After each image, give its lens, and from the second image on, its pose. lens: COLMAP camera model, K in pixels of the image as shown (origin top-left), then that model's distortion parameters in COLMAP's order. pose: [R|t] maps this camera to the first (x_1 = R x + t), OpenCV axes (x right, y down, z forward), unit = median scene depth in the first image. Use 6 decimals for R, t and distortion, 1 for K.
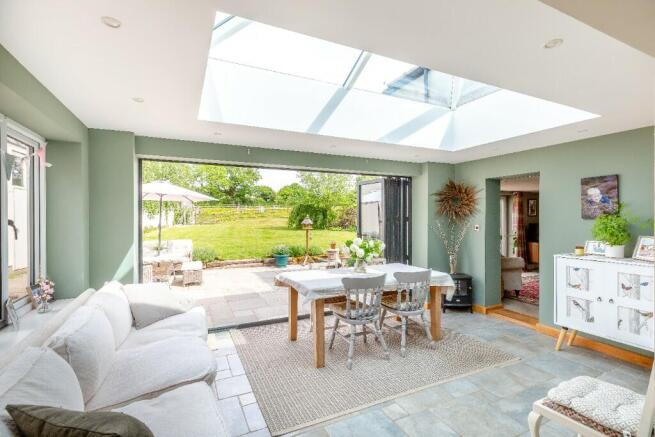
lens RADIAL K [[305.7, 0, 325.3], [0, 305.7, 216.6], [0, 0, 1]] dist [-0.008915, -0.000556]
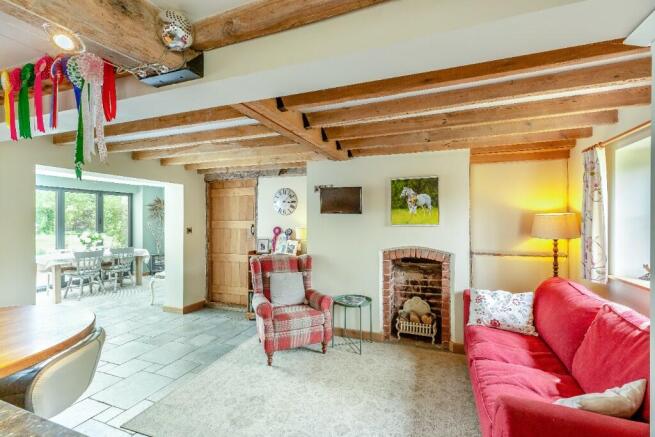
lens RADIAL K [[305.7, 0, 322.9], [0, 305.7, 218.0], [0, 0, 1]] dist [-0.008915, -0.000556]
pose [[0.742060, 0.003950, 0.670322, -0.048328], [-0.001069, 0.999988, -0.004709, 0.000565], [-0.670332, 0.002778, 0.742056, -1.127017]]
